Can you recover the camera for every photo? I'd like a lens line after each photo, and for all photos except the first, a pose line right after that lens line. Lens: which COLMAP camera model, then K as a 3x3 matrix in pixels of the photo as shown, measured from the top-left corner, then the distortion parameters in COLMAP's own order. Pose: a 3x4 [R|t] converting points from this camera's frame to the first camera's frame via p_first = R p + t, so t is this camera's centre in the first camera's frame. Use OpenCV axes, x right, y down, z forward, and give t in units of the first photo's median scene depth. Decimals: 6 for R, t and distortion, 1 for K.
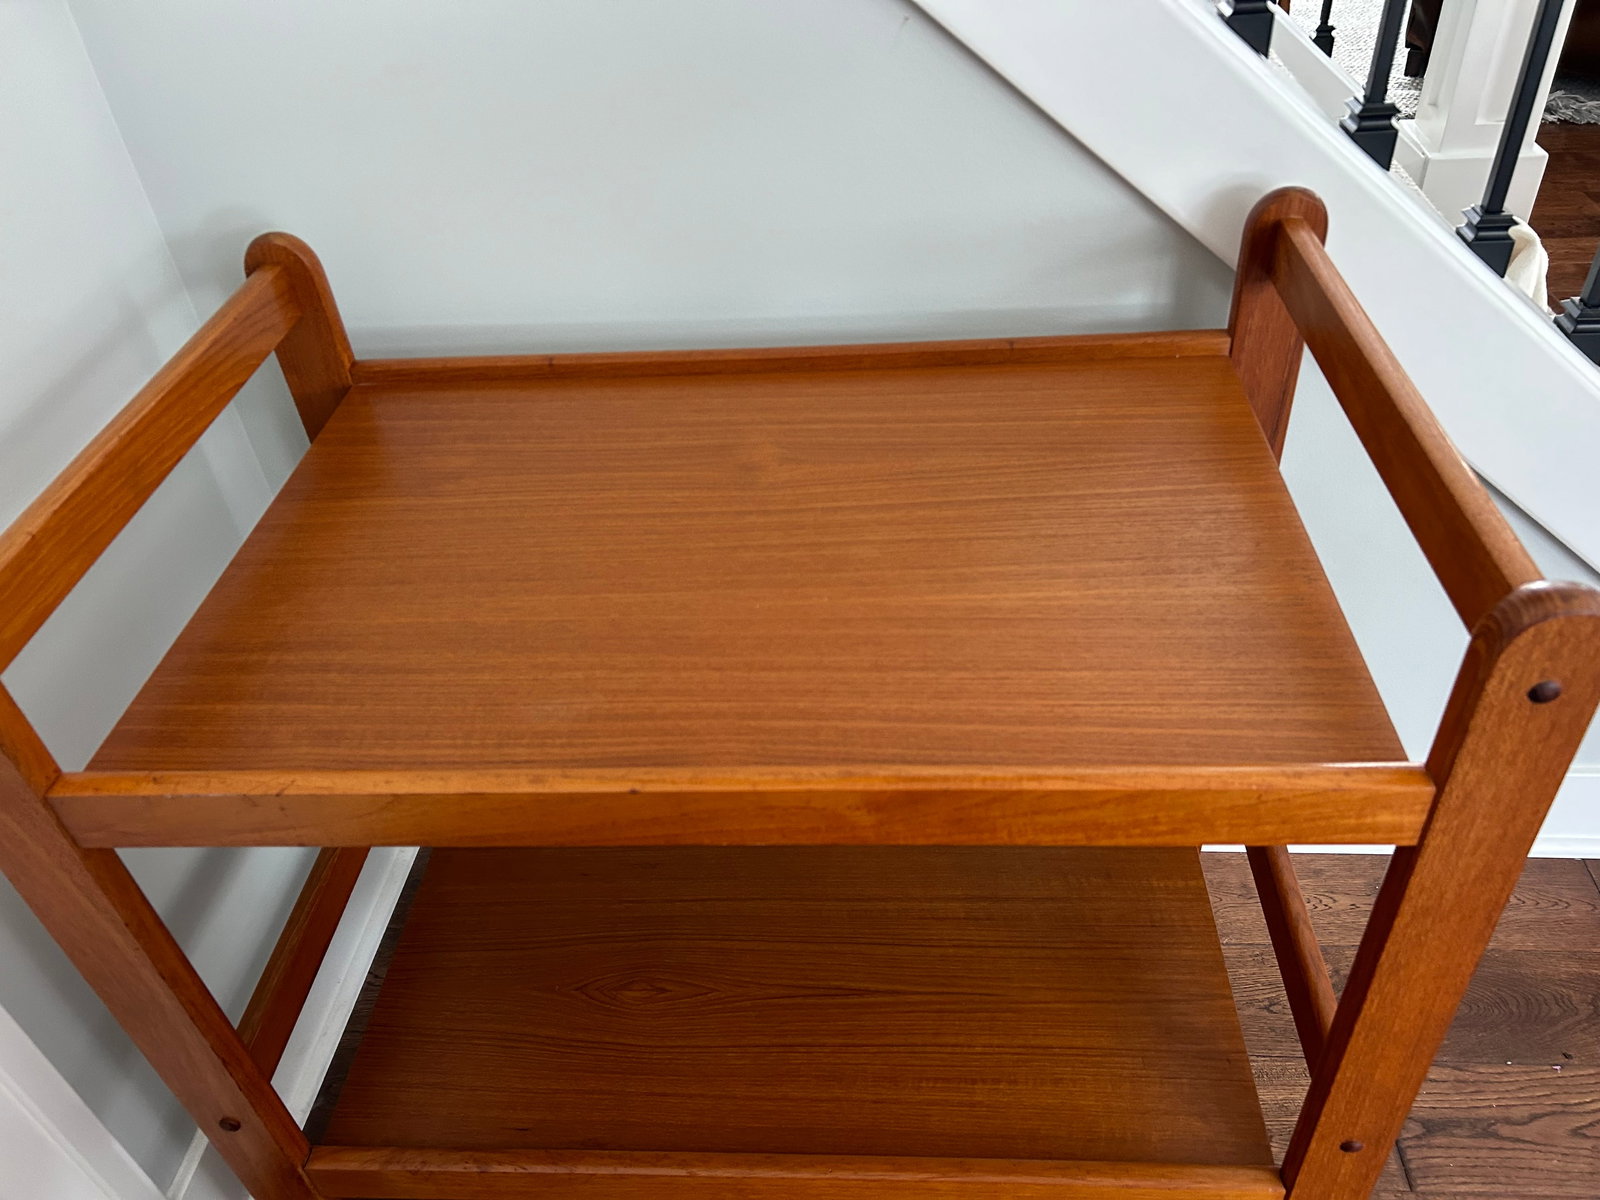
lens RADIAL K [[1251.6, 0, 848.3], [0, 1251.6, 602.9], [0, 0, 1]] dist [0.037022, -0.050045]
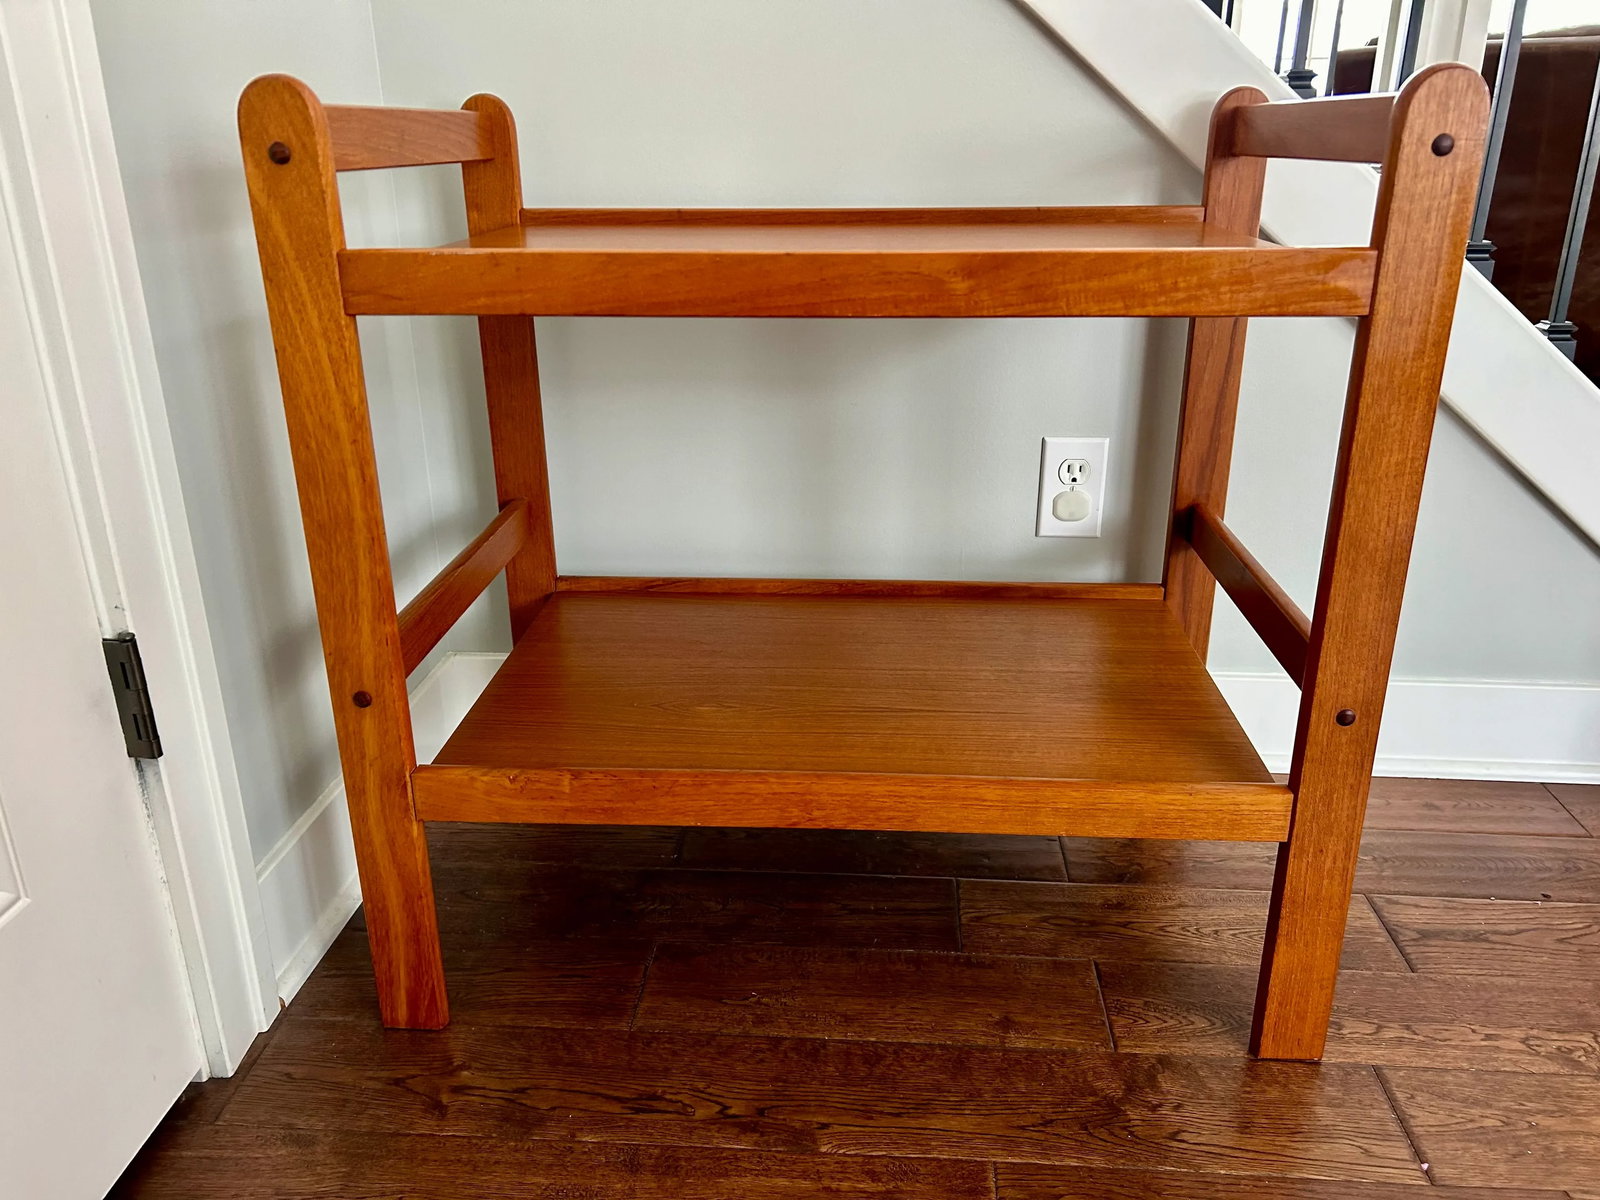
lens RADIAL K [[1251.6, 0, 842.7], [0, 1251.6, 594.9], [0, 0, 1]] dist [0.037022, -0.050045]
pose [[0.998554, 0.049555, 0.020853, -0.086466], [-0.040032, 0.944221, -0.326871, 0.654333], [-0.035888, 0.325563, 0.944839, -0.107257]]
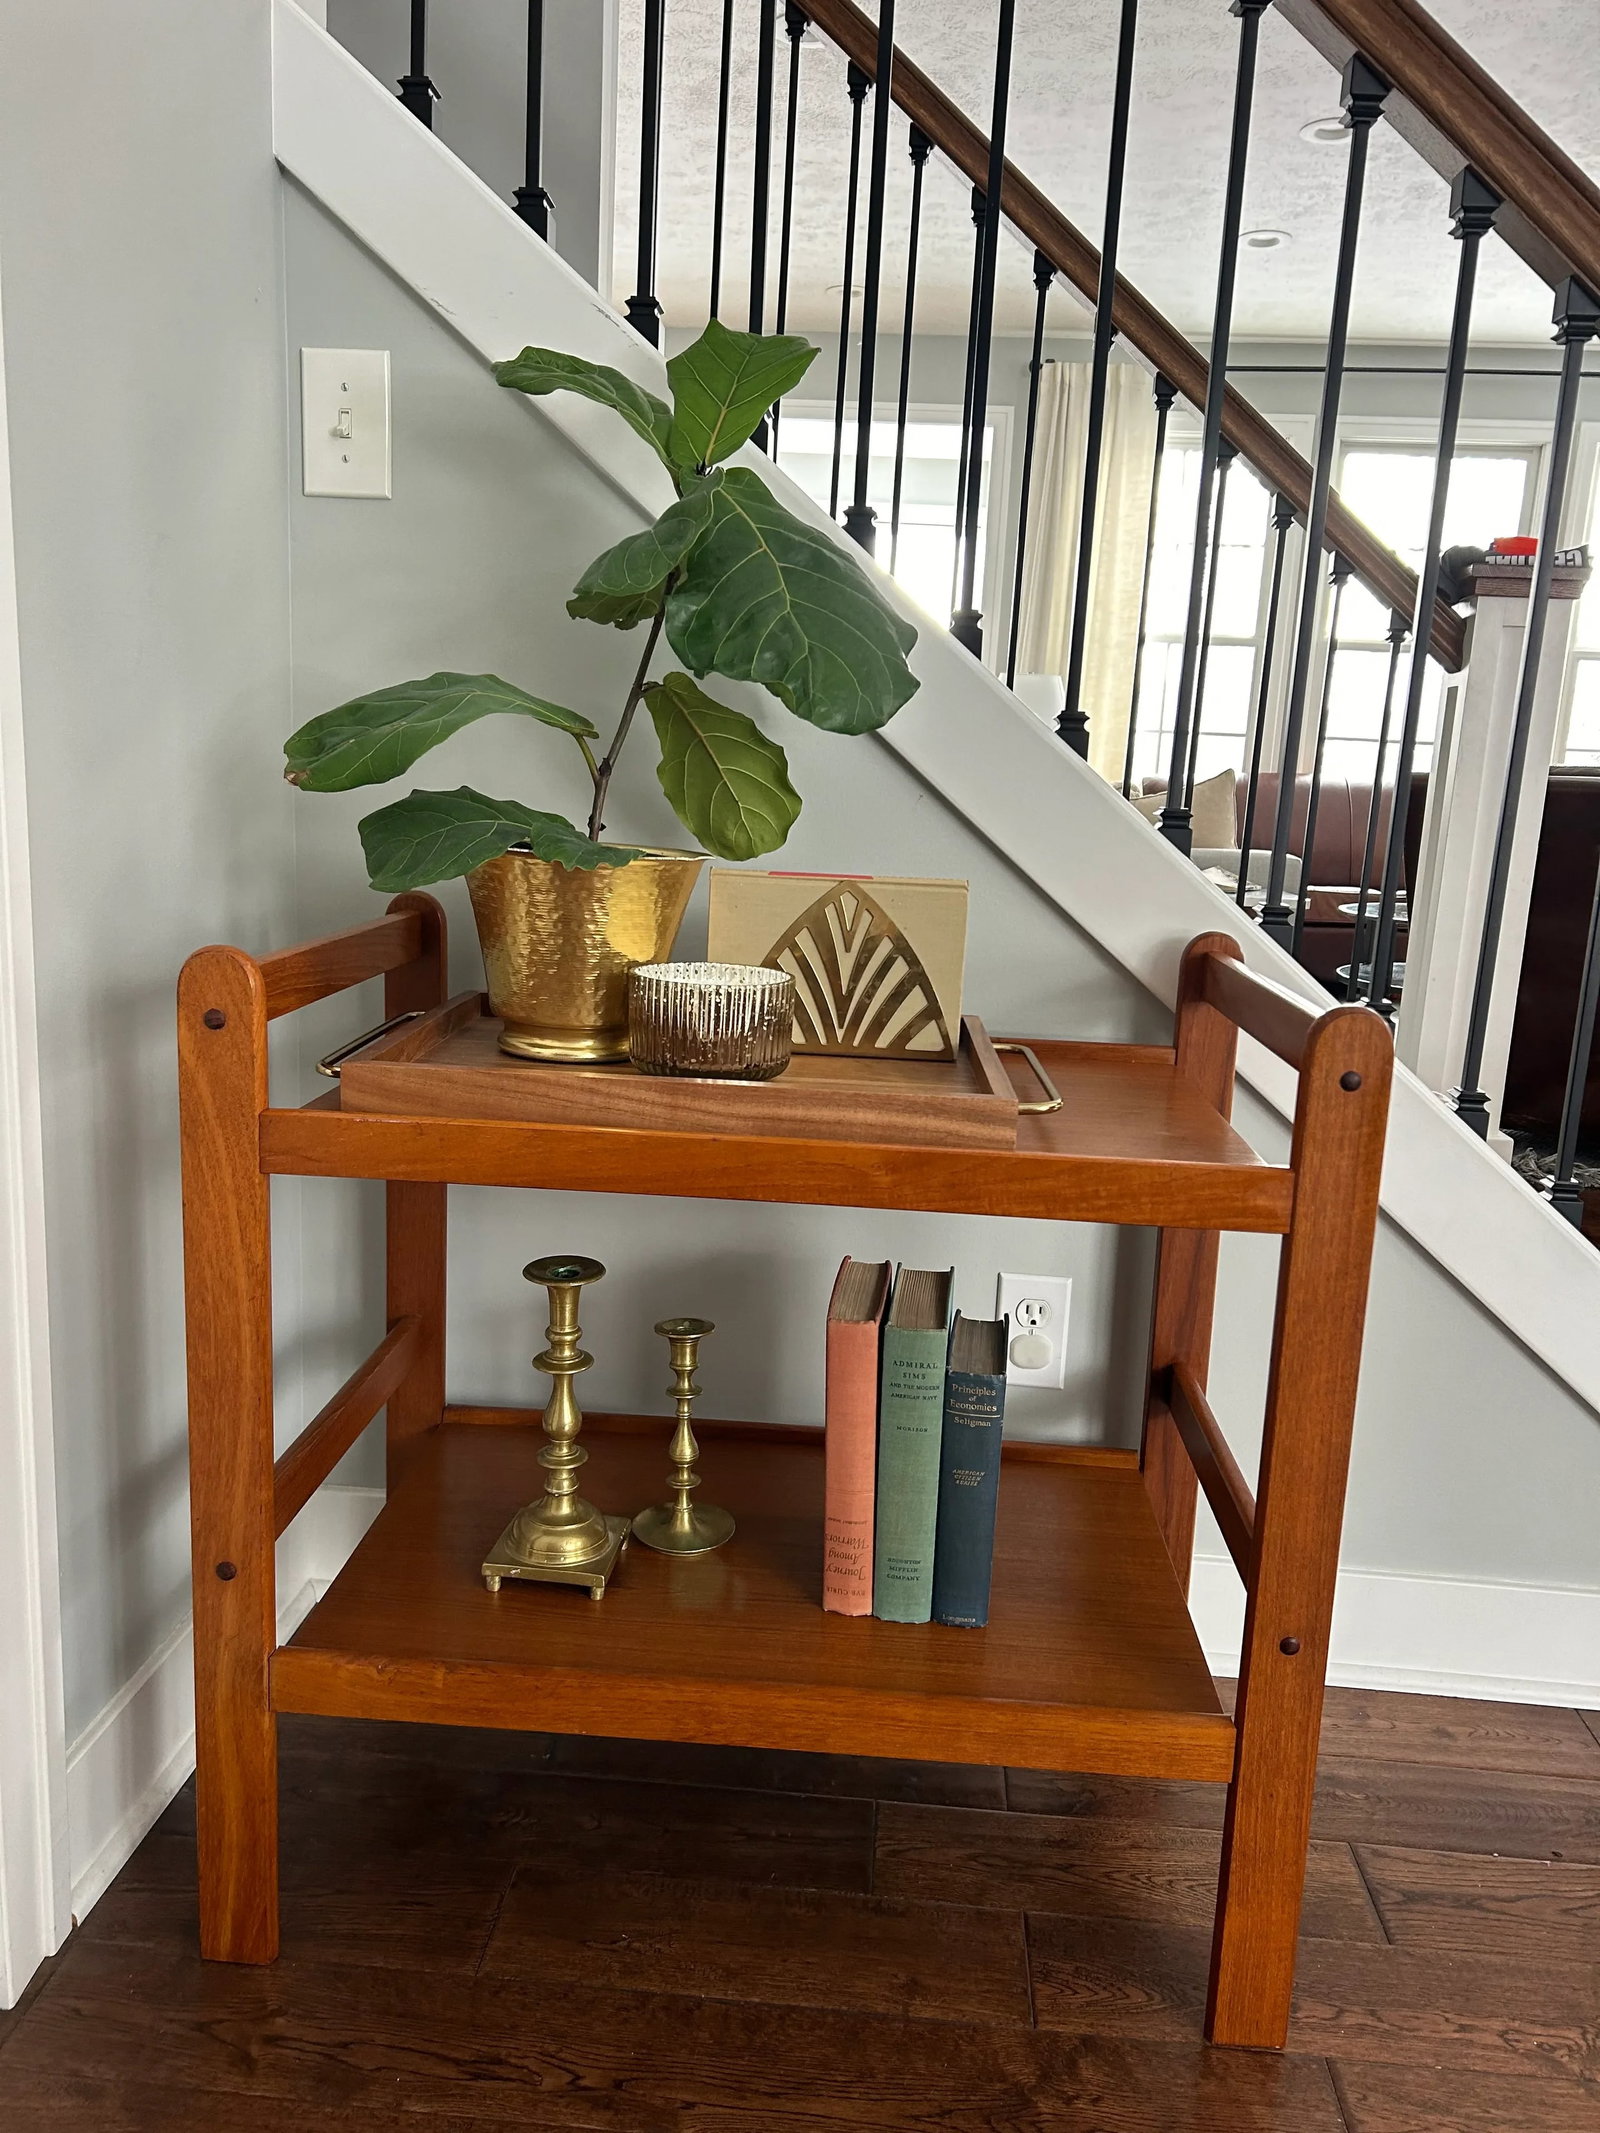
lens RADIAL K [[1668.6, 0, 866.2], [0, 1668.6, 1033.8], [0, 0, 1]] dist [0.037022, -0.050045]
pose [[0.993275, 0.111084, 0.032640, -0.055640], [-0.080704, 0.866415, -0.492760, 0.646402], [-0.083018, 0.486811, 0.869553, -0.435334]]
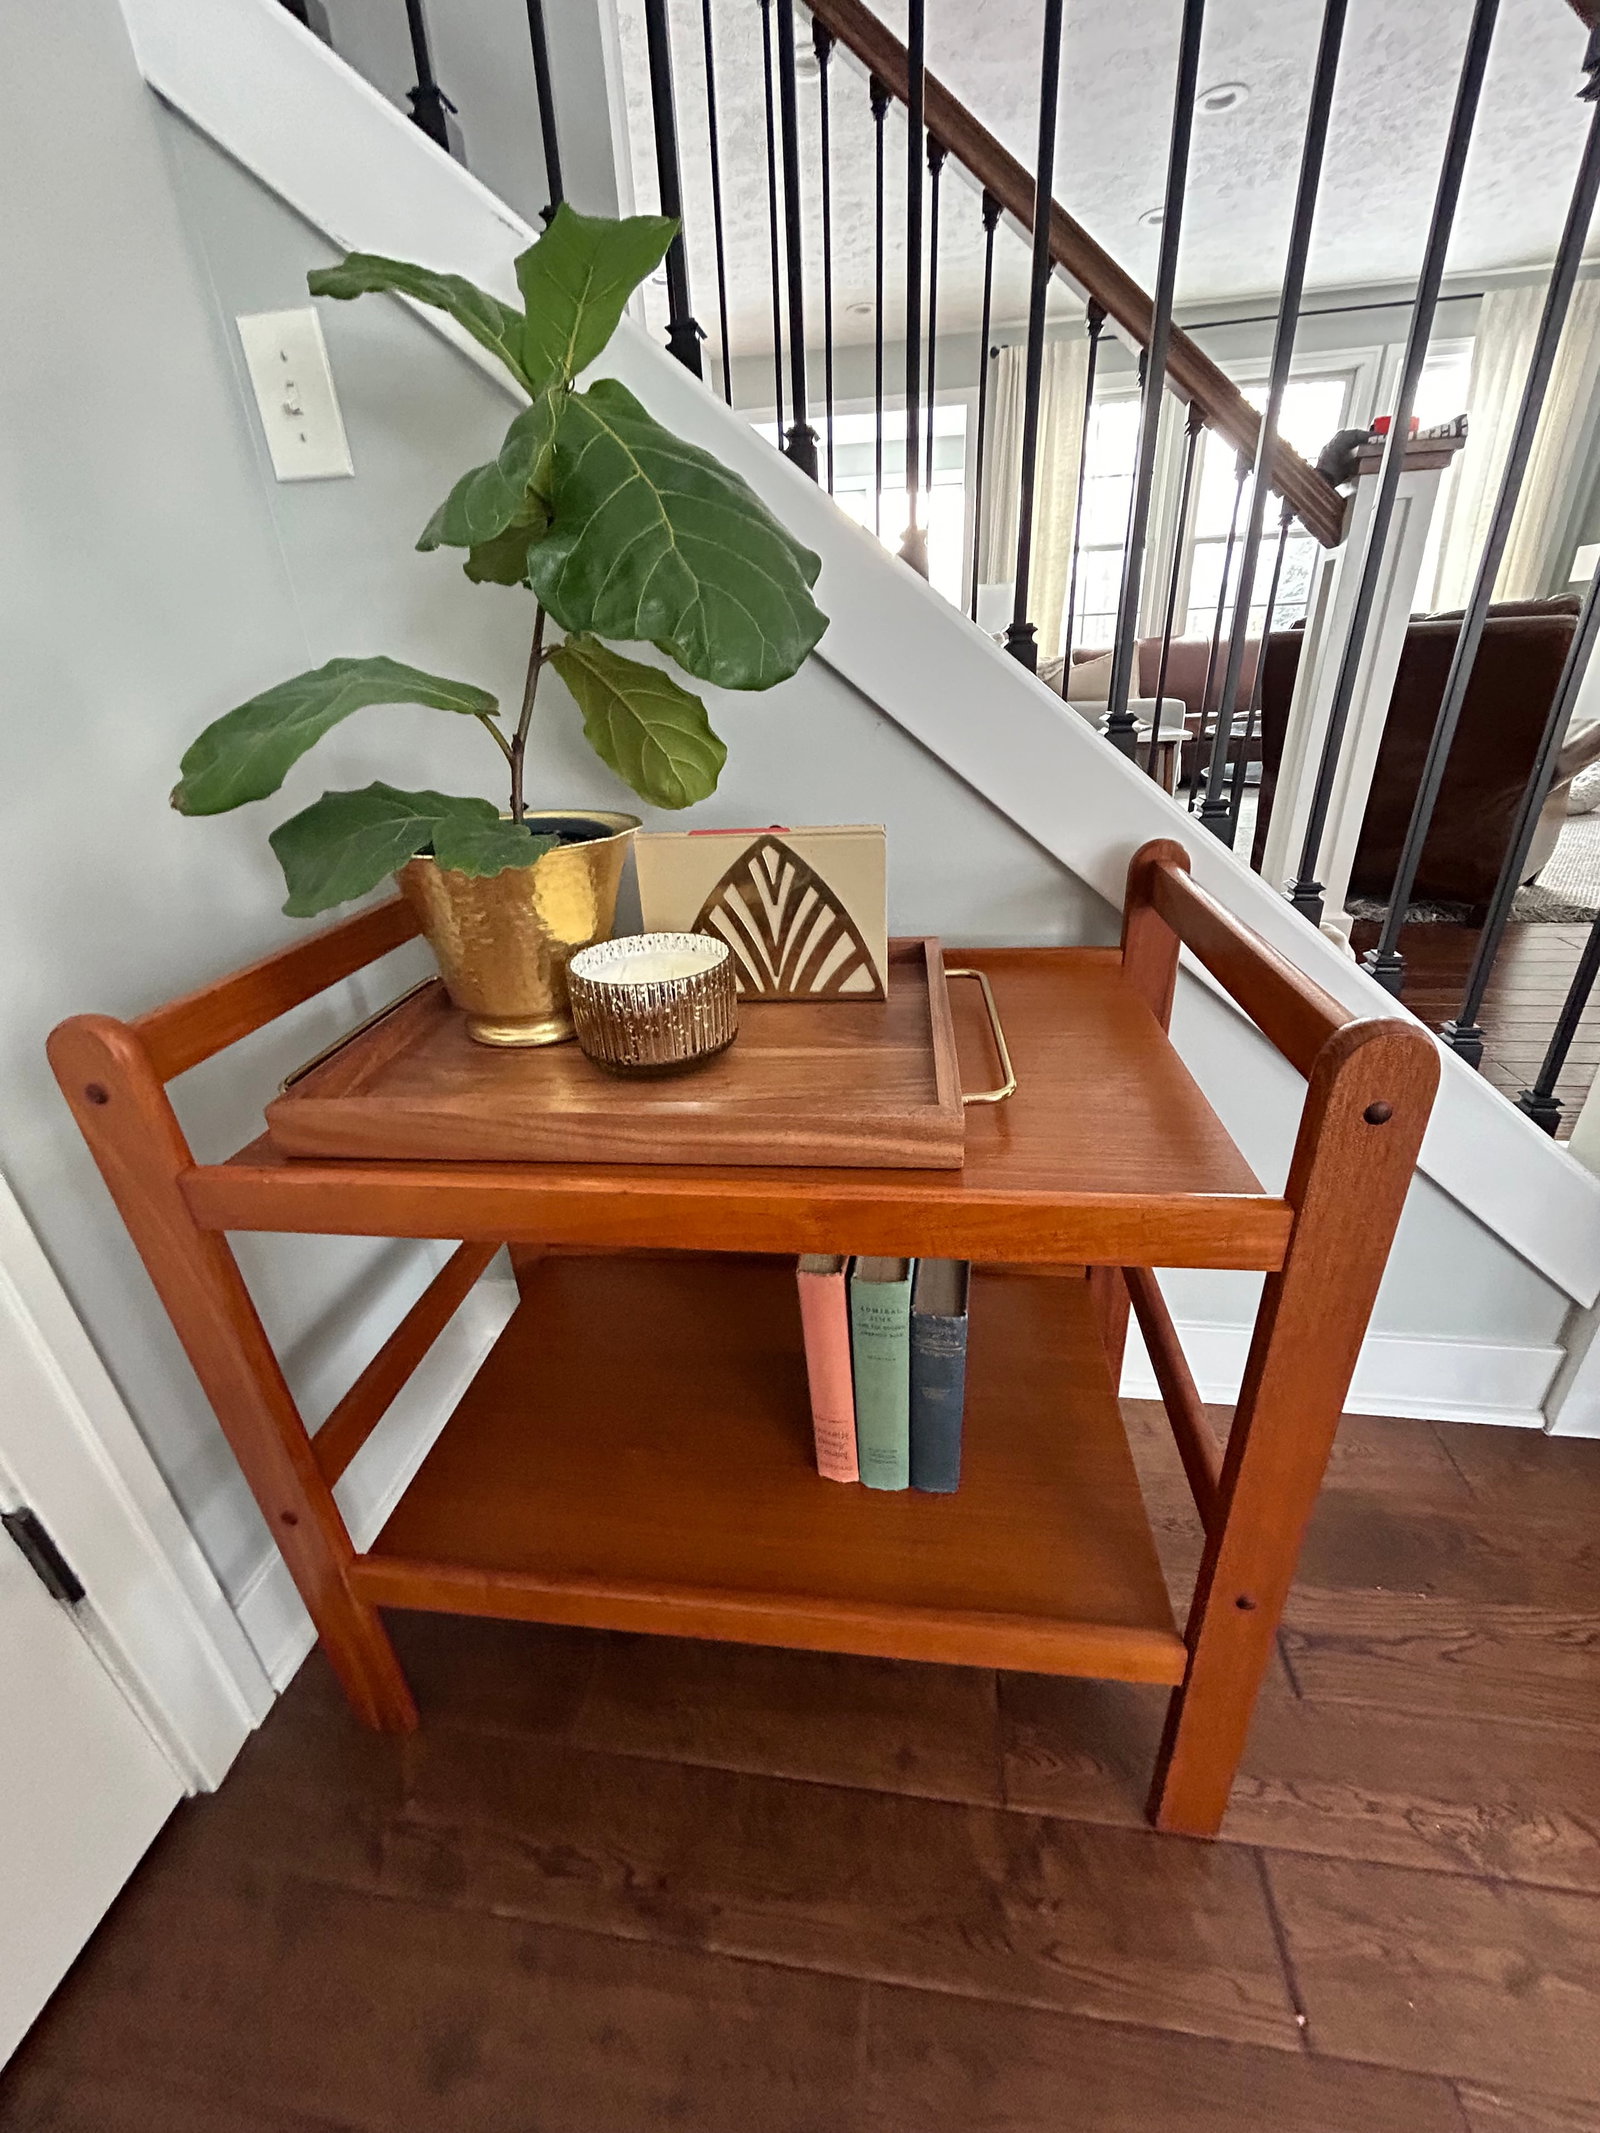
lens RADIAL K [[880.3, 0, 819.0], [0, 880.3, 1056.0], [0, 0, 1]] dist [-0.000148, -0.000855]
pose [[0.997086, 0.050967, -0.056768, 0.042406], [-0.063080, 0.969284, -0.237718, 0.152259], [0.042909, 0.240606, 0.969674, 0.098787]]
